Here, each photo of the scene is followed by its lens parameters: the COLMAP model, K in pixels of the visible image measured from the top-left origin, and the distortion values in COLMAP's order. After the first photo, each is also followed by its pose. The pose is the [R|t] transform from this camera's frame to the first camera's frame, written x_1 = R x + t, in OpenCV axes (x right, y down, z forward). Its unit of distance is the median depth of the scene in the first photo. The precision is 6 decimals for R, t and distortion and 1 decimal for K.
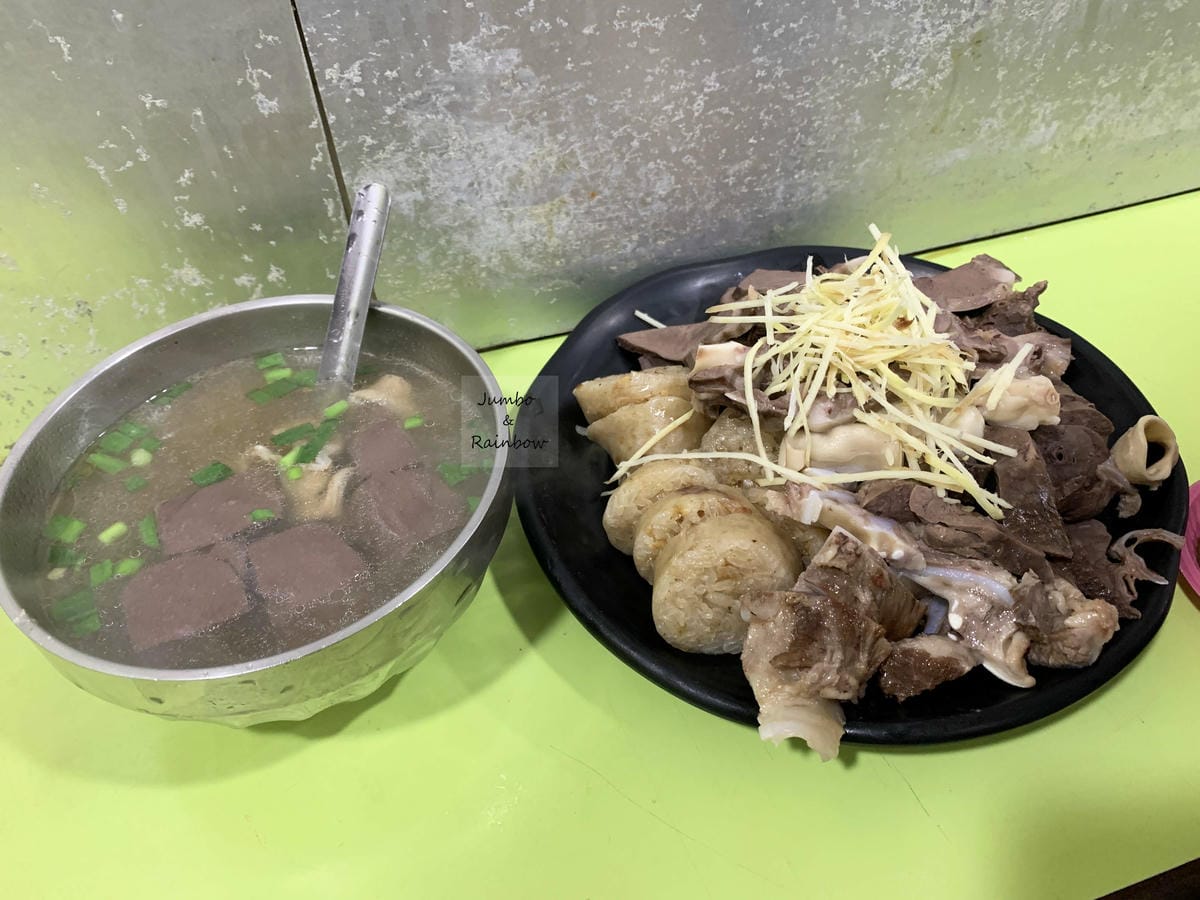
lens RADIAL K [[905.4, 0, 600.0], [0, 905.4, 450.0], [0, 0, 1]] dist [0.031602, -0.043785]
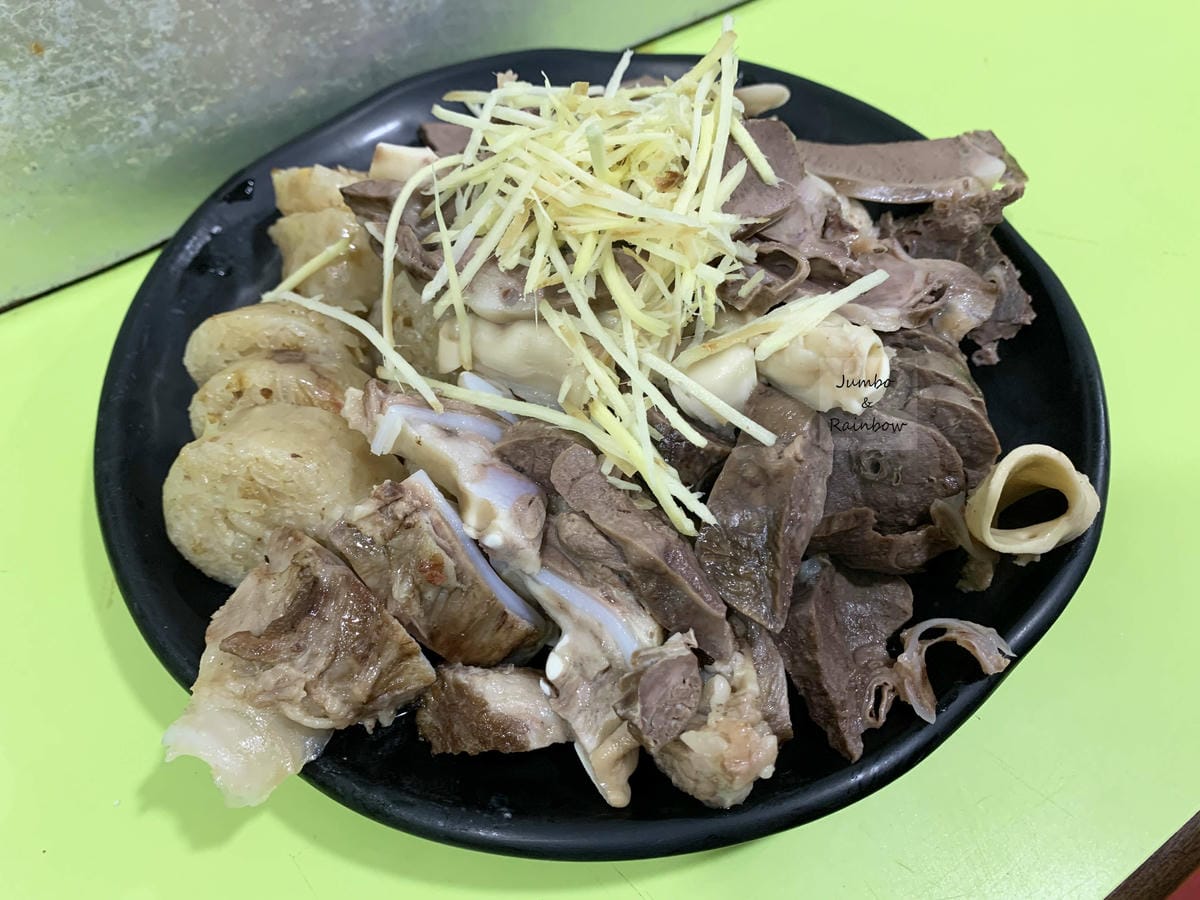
lens RADIAL K [[905.4, 0, 600.0], [0, 905.4, 450.0], [0, 0, 1]] dist [0.031602, -0.043785]
pose [[0.942461, 0.286232, -0.172736, 0.469929], [-0.251997, 0.947760, 0.195571, -0.081581], [0.219691, -0.140789, 0.965357, 0.410572]]
